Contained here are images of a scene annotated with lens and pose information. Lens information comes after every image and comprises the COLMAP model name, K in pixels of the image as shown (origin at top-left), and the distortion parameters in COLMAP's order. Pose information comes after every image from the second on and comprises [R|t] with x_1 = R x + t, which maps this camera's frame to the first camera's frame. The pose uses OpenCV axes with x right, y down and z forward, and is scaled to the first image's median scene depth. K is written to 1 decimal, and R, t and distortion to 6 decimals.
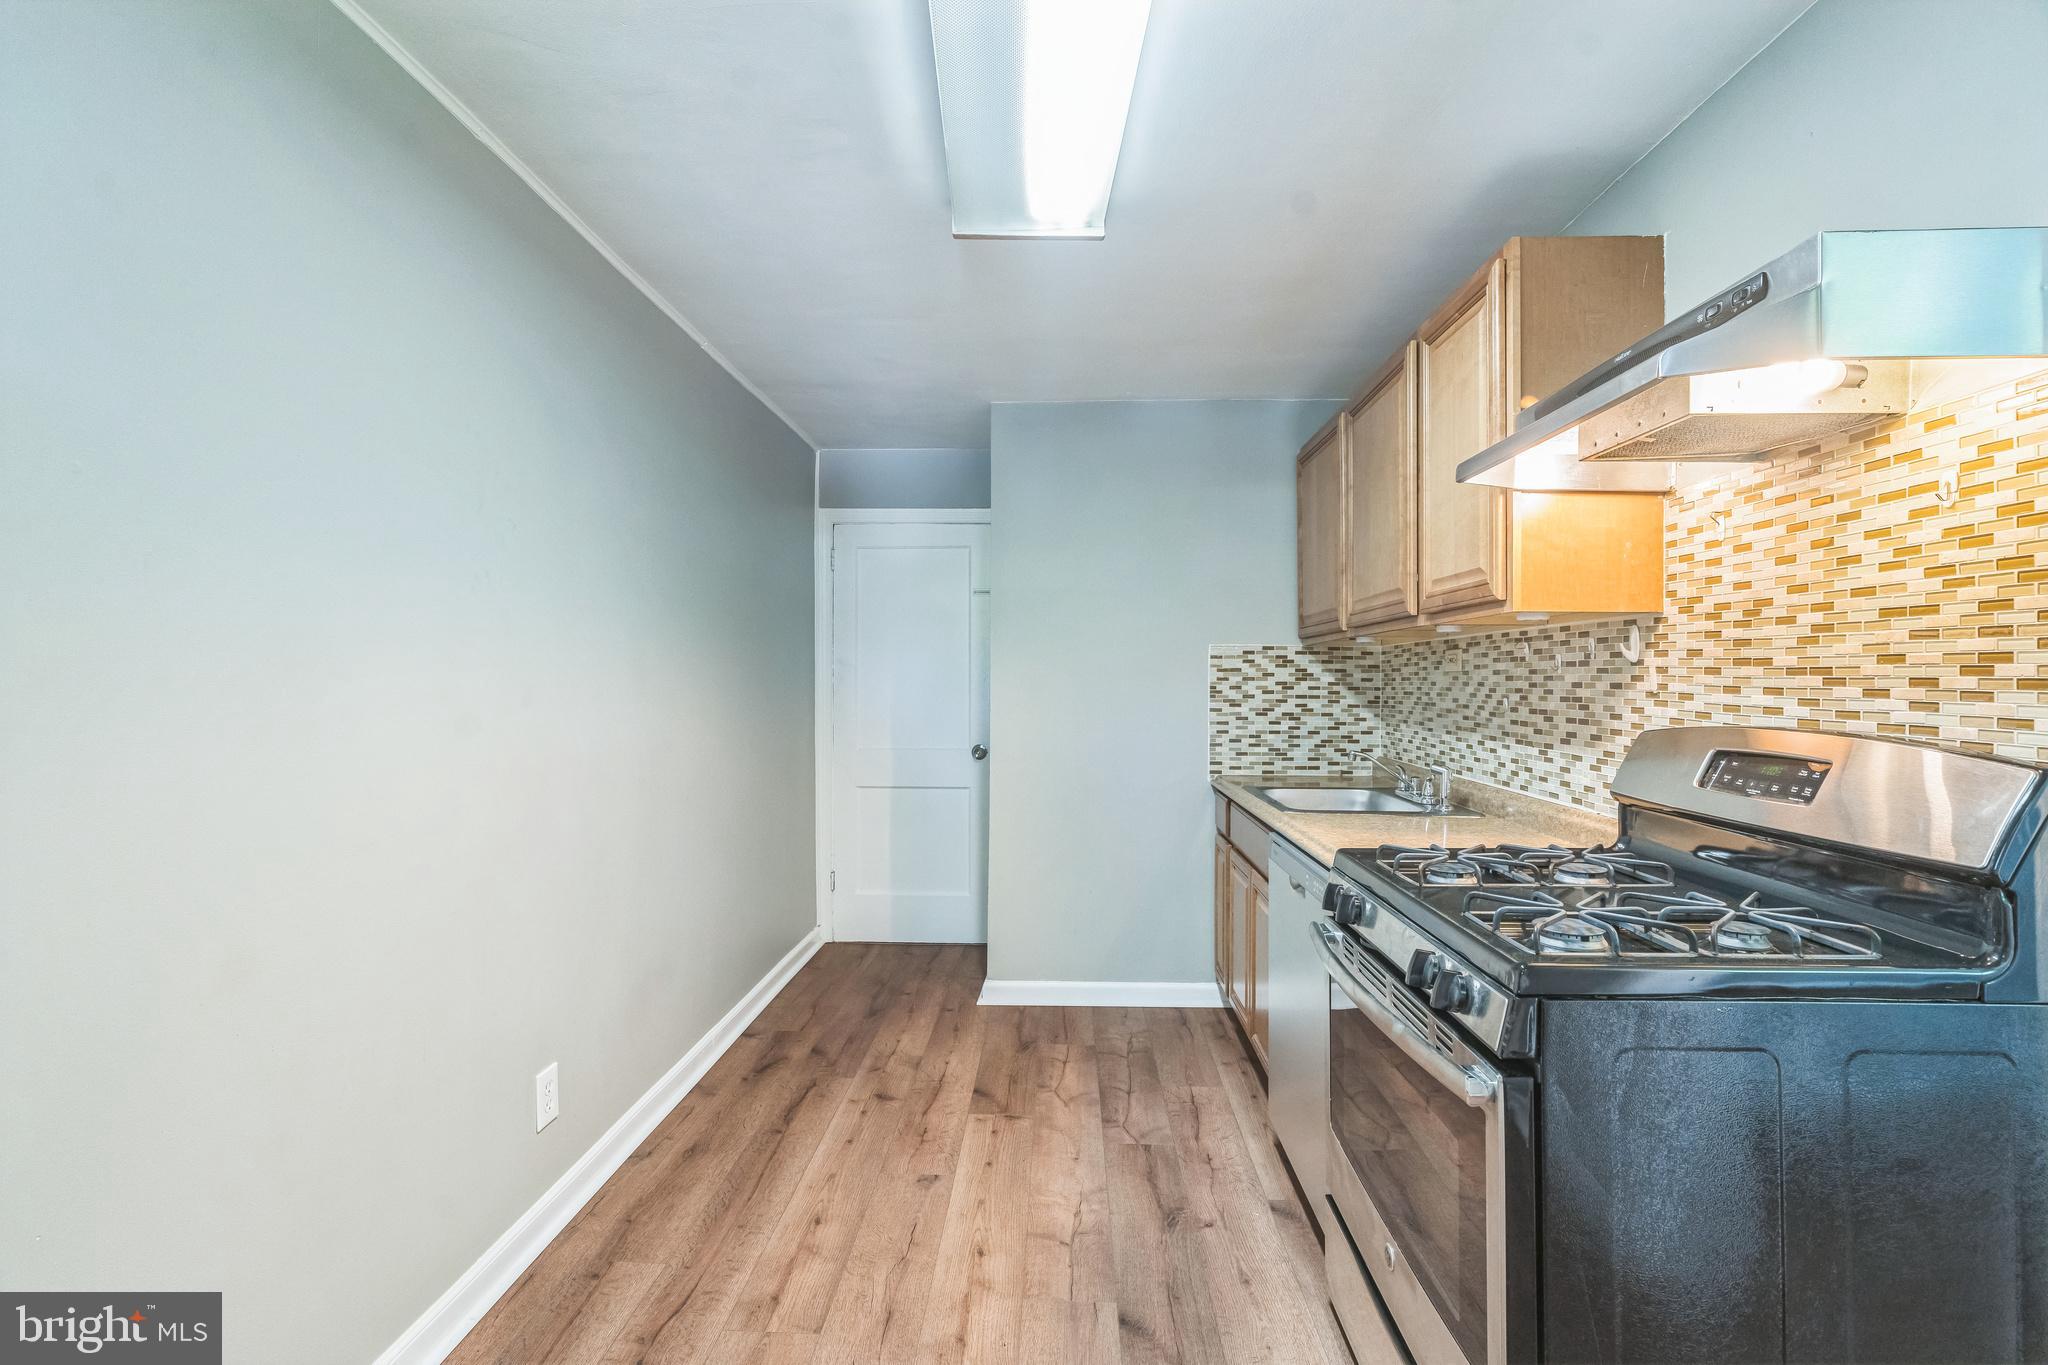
lens RADIAL K [[949.3, 0, 1023.2], [0, 949.3, 665.9], [0, 0, 1]] dist [-0.014686, 0.007981]
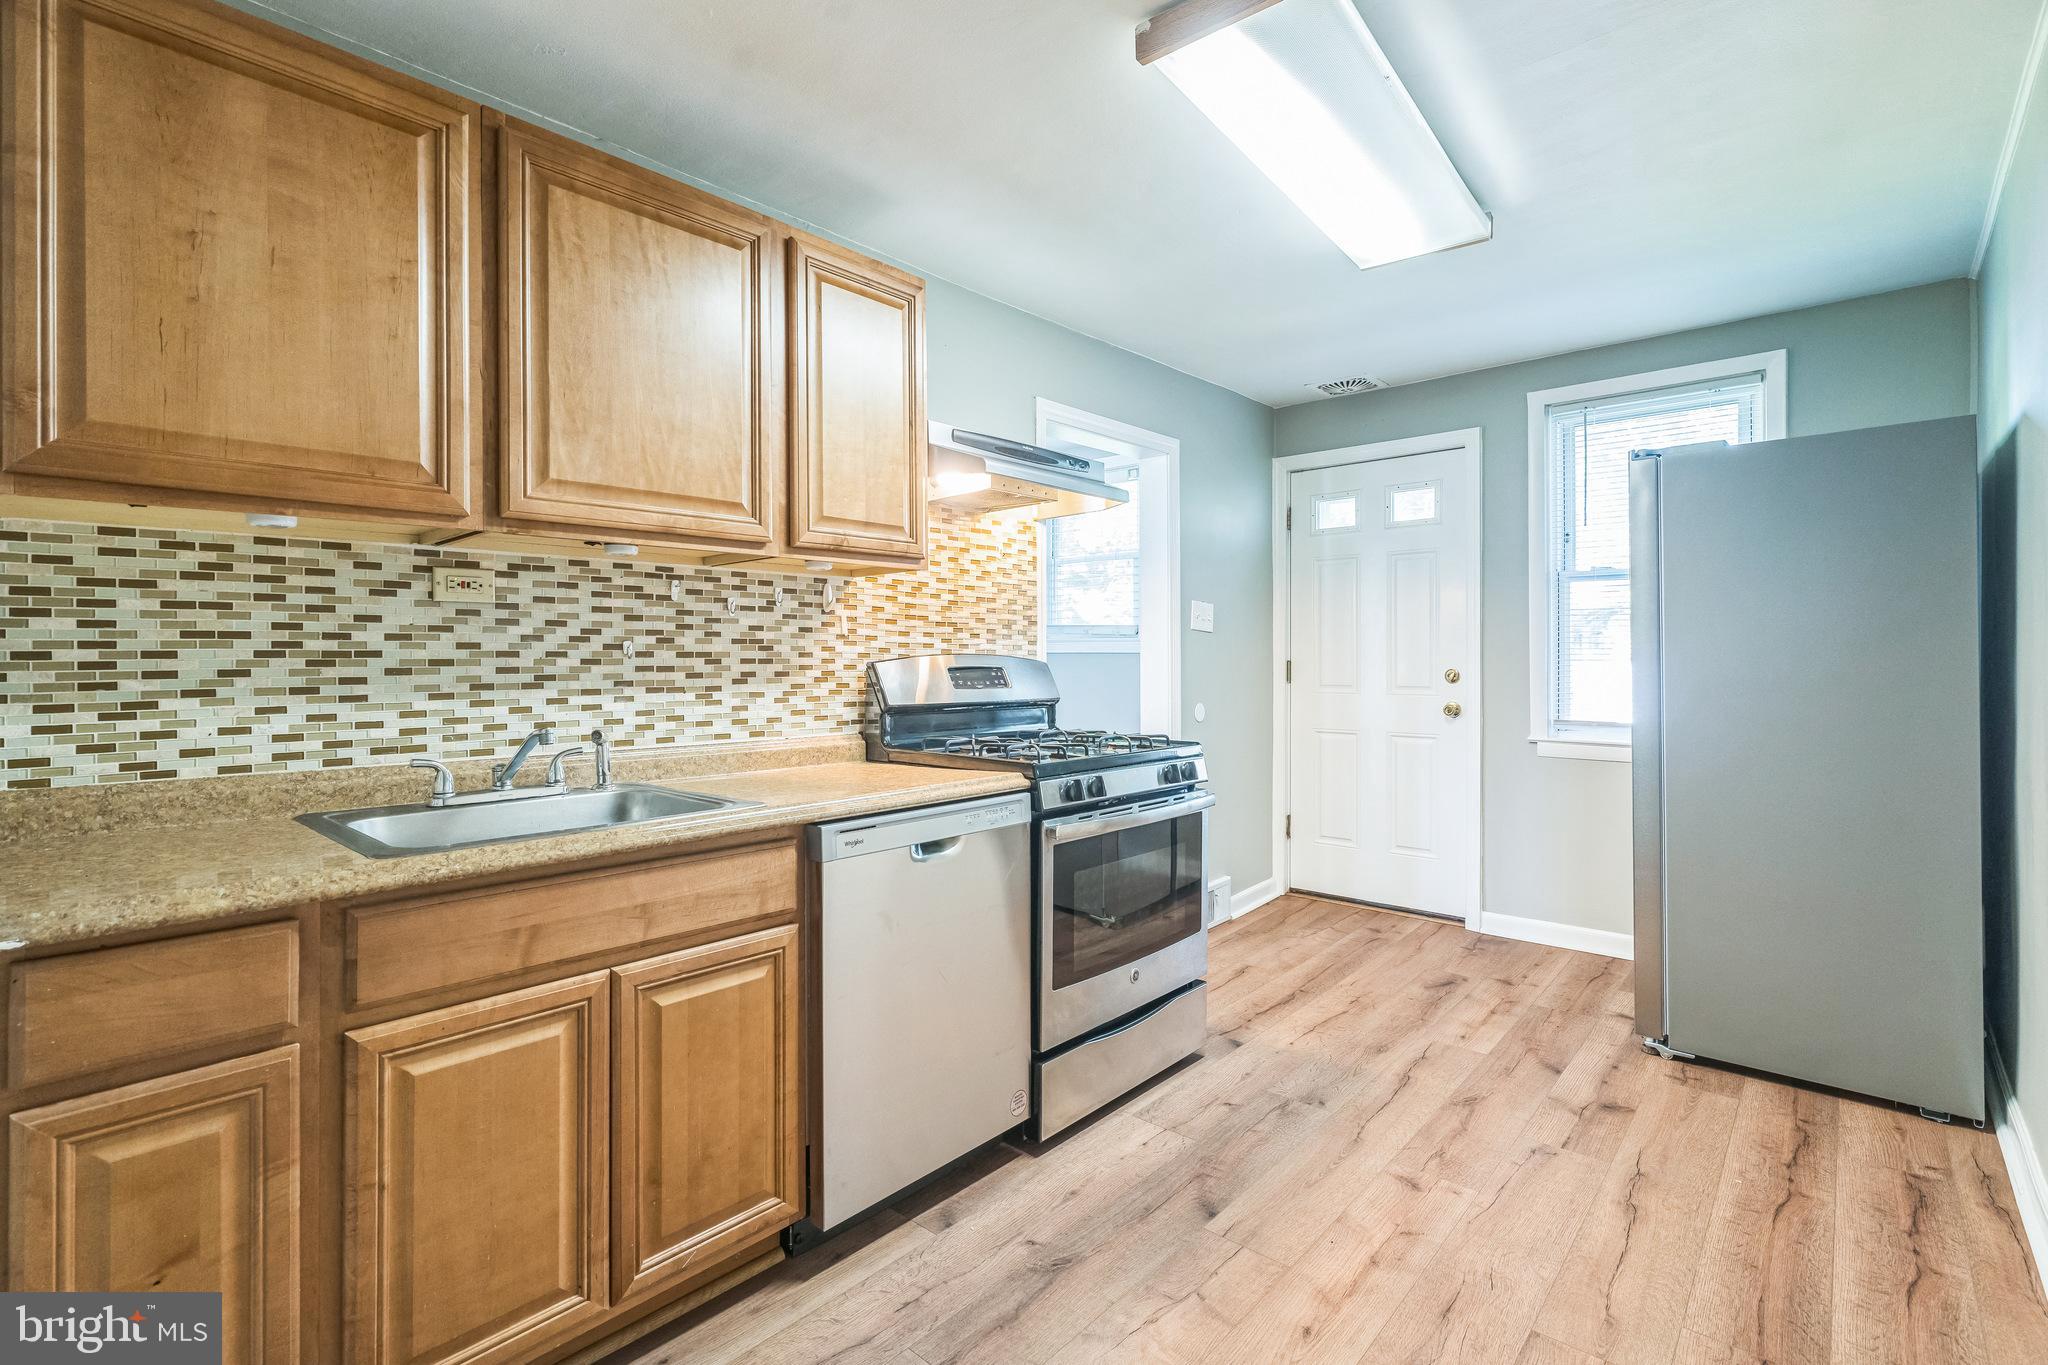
lens RADIAL K [[910.2, 0, 1020.1], [0, 910.2, 661.4], [0, 0, 1]] dist [-0.005253, 0.000379]
pose [[-0.772781, 0.000649, 0.634673, -0.362242], [-0.005050, 0.999962, -0.007172, 0.074062], [-0.634653, -0.008748, -0.772748, 1.853658]]
